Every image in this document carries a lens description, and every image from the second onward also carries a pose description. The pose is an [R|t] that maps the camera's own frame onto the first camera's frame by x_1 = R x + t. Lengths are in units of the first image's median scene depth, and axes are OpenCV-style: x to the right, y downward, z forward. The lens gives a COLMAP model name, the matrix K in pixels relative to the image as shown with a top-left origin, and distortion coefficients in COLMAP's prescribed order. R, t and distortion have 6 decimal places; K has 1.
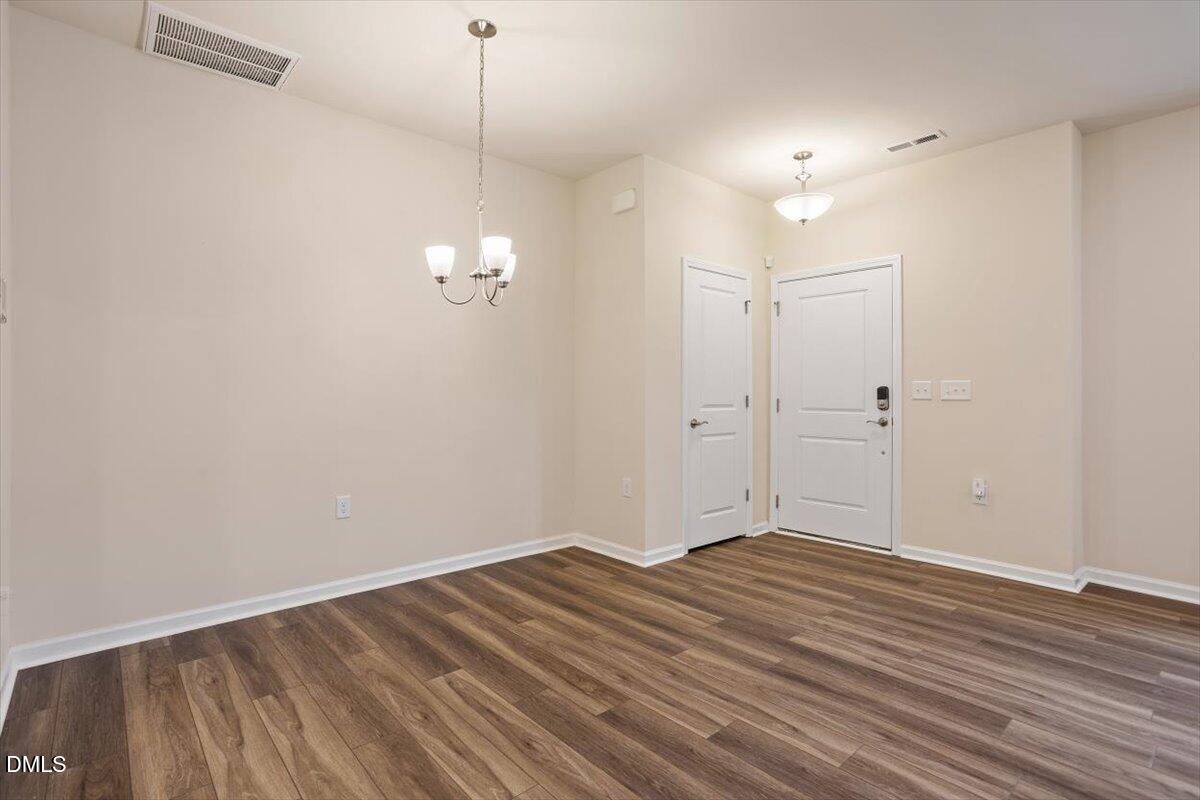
lens RADIAL K [[579.8, 0, 594.0], [0, 579.8, 390.1], [0, 0, 1]] dist [-0.050855, 0.030072]
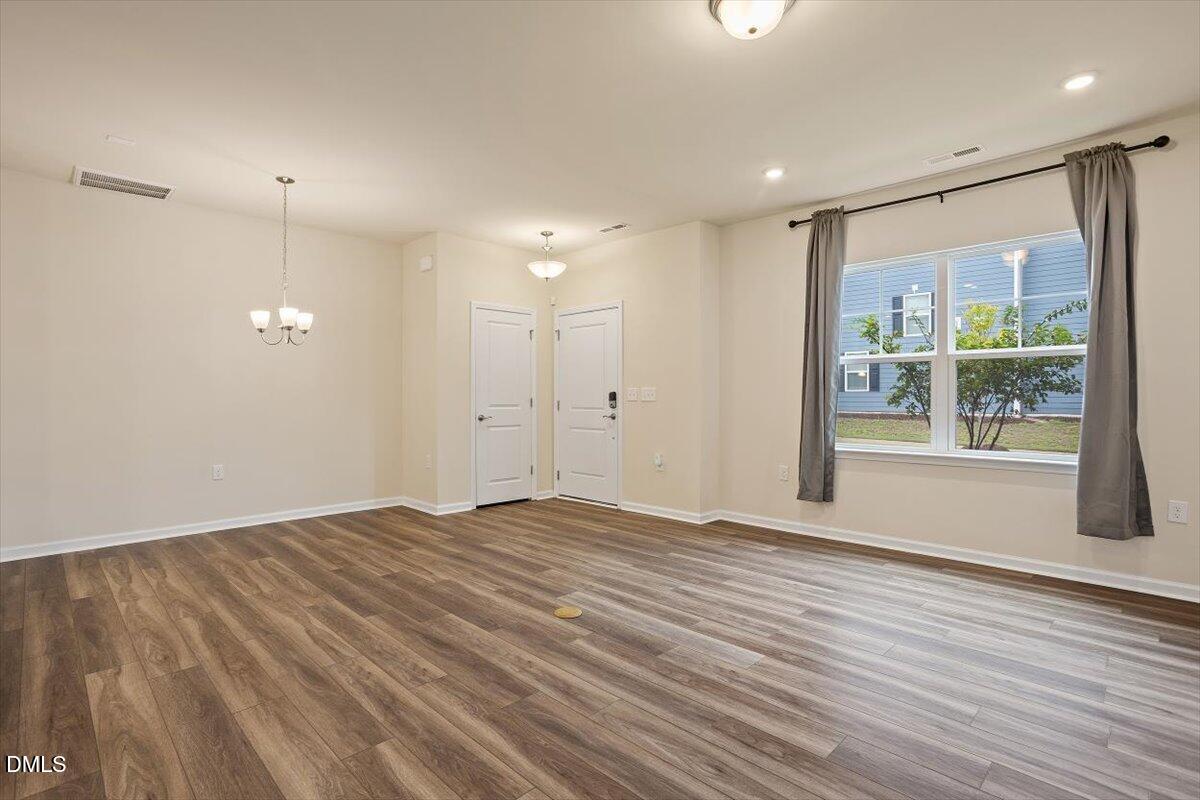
lens RADIAL K [[579.0, 0, 592.5], [0, 579.0, 399.2], [0, 0, 1]] dist [-0.045374, 0.029522]
pose [[0.998427, -0.002773, 0.055998, 0.437461], [0.002266, 0.999956, 0.009123, -0.001191], [-0.056020, -0.008982, 0.998389, -0.524921]]
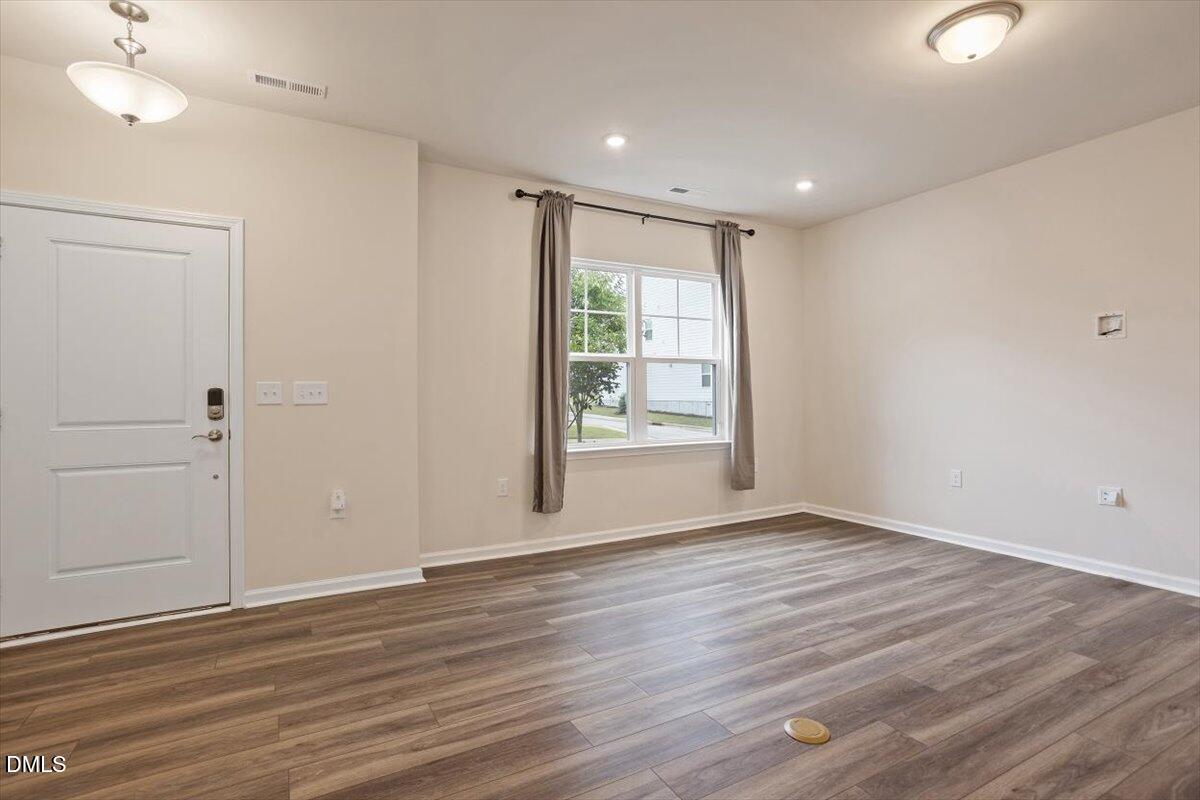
lens RADIAL K [[588.8, 0, 591.4], [0, 588.8, 391.7], [0, 0, 1]] dist [-0.047071, 0.030734]
pose [[0.220180, 0.000389, 0.975459, -0.144559], [0.003620, 0.999993, -0.001216, 0.001223], [-0.975453, 0.003799, 0.220177, 0.421317]]
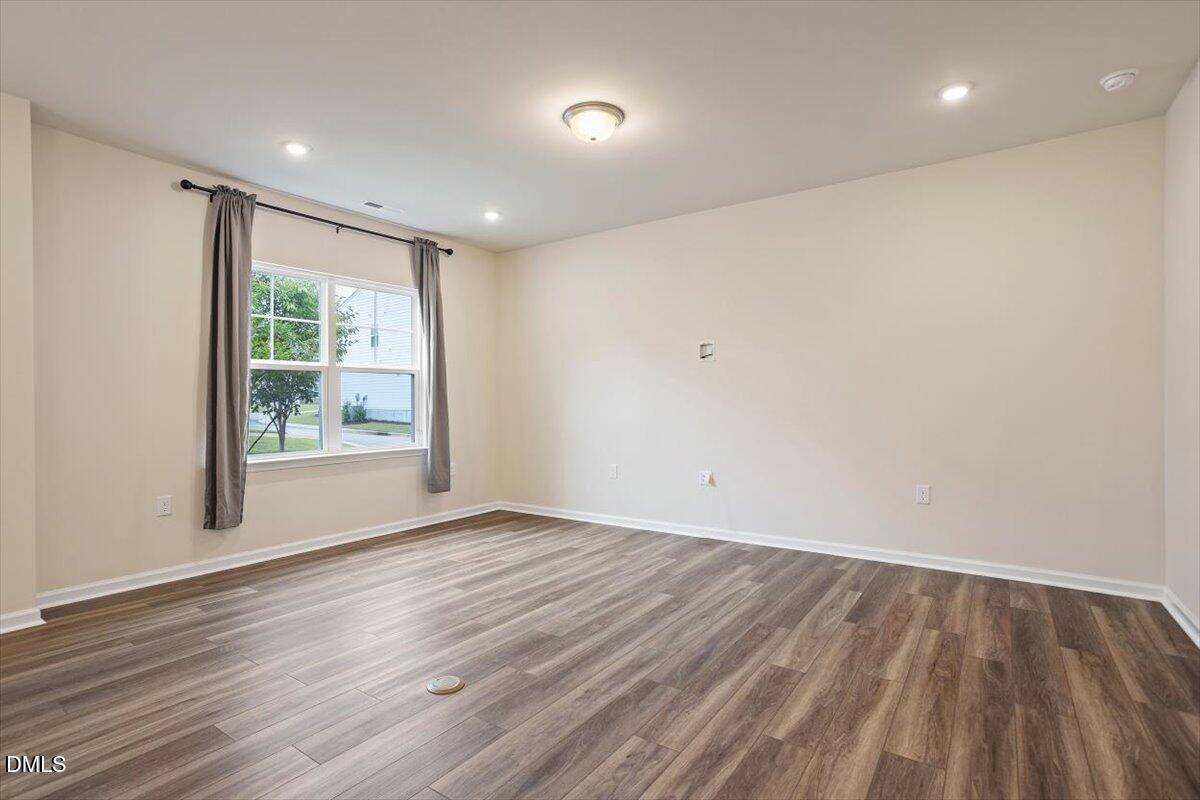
lens RADIAL K [[585.4, 0, 599.2], [0, 585.4, 402.8], [0, 0, 1]] dist [-0.052736, 0.036034]
pose [[-0.232230, -0.003487, 0.972655, -0.240192], [0.003775, 0.999983, 0.004486, 0.001208], [-0.972654, 0.004714, -0.232213, 0.323488]]
